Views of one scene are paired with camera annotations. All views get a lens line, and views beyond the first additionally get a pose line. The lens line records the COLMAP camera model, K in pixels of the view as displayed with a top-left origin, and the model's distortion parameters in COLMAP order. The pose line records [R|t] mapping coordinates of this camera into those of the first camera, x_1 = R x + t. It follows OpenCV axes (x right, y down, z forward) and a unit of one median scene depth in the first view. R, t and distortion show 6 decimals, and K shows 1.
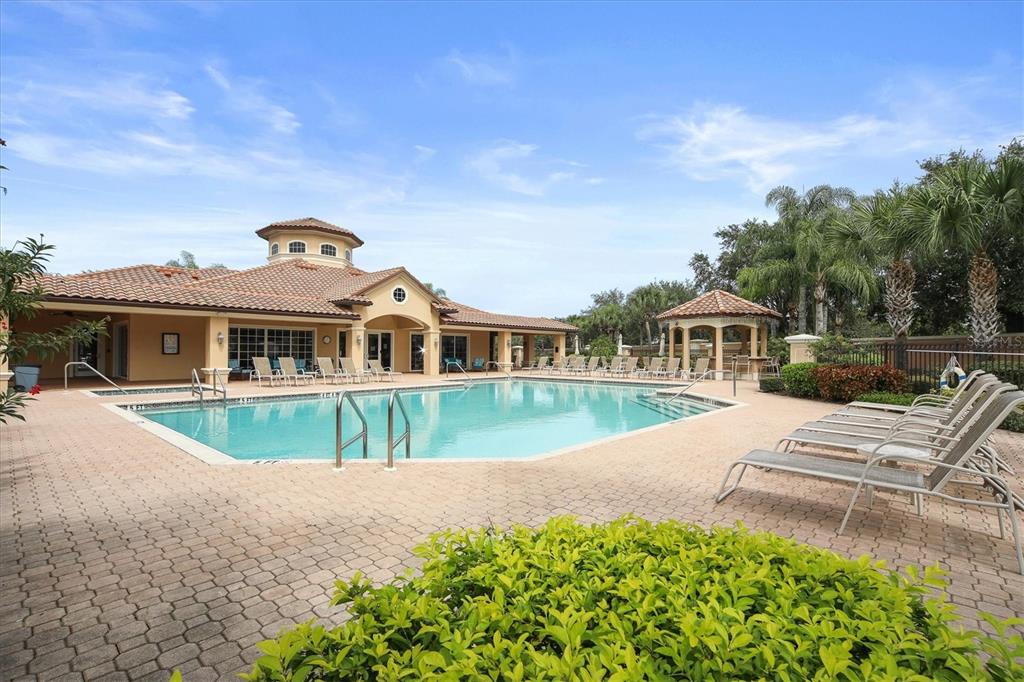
lens RADIAL K [[452.4, 0, 516.1], [0, 452.4, 345.3], [0, 0, 1]] dist [0.007621, 0.000376]
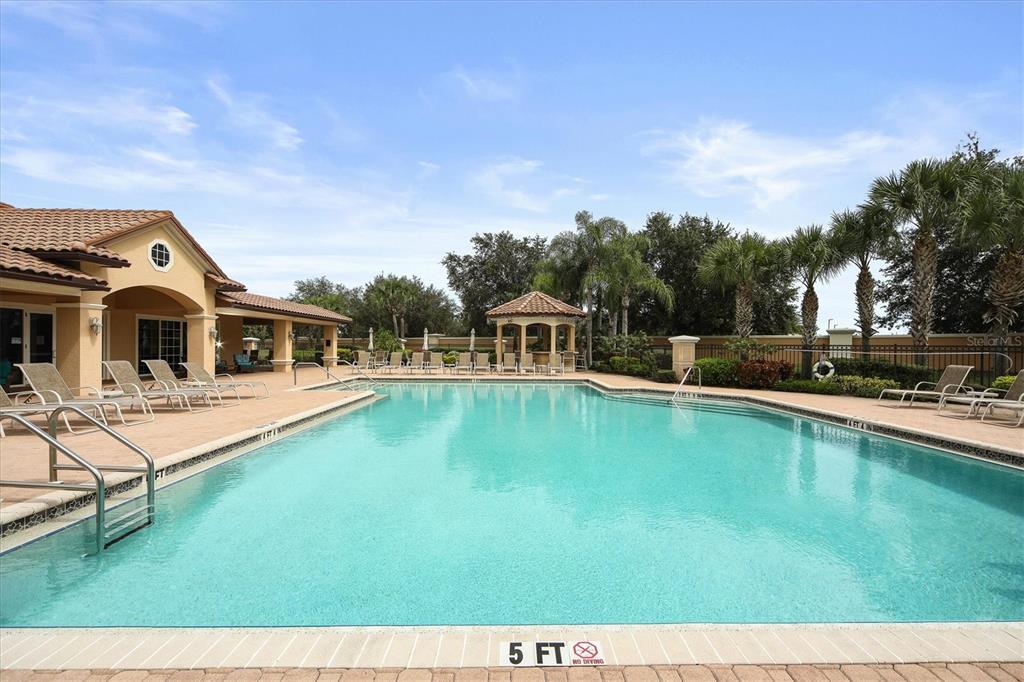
lens RADIAL K [[435.5, 0, 512.0], [0, 435.5, 341.0], [0, 0, 1]] dist [0.001165, 0.000144]
pose [[0.749163, 0.011258, 0.662290, -0.292748], [-0.015635, 0.999878, 0.000688, -0.001350], [-0.662201, -0.010870, 0.749247, 0.231796]]
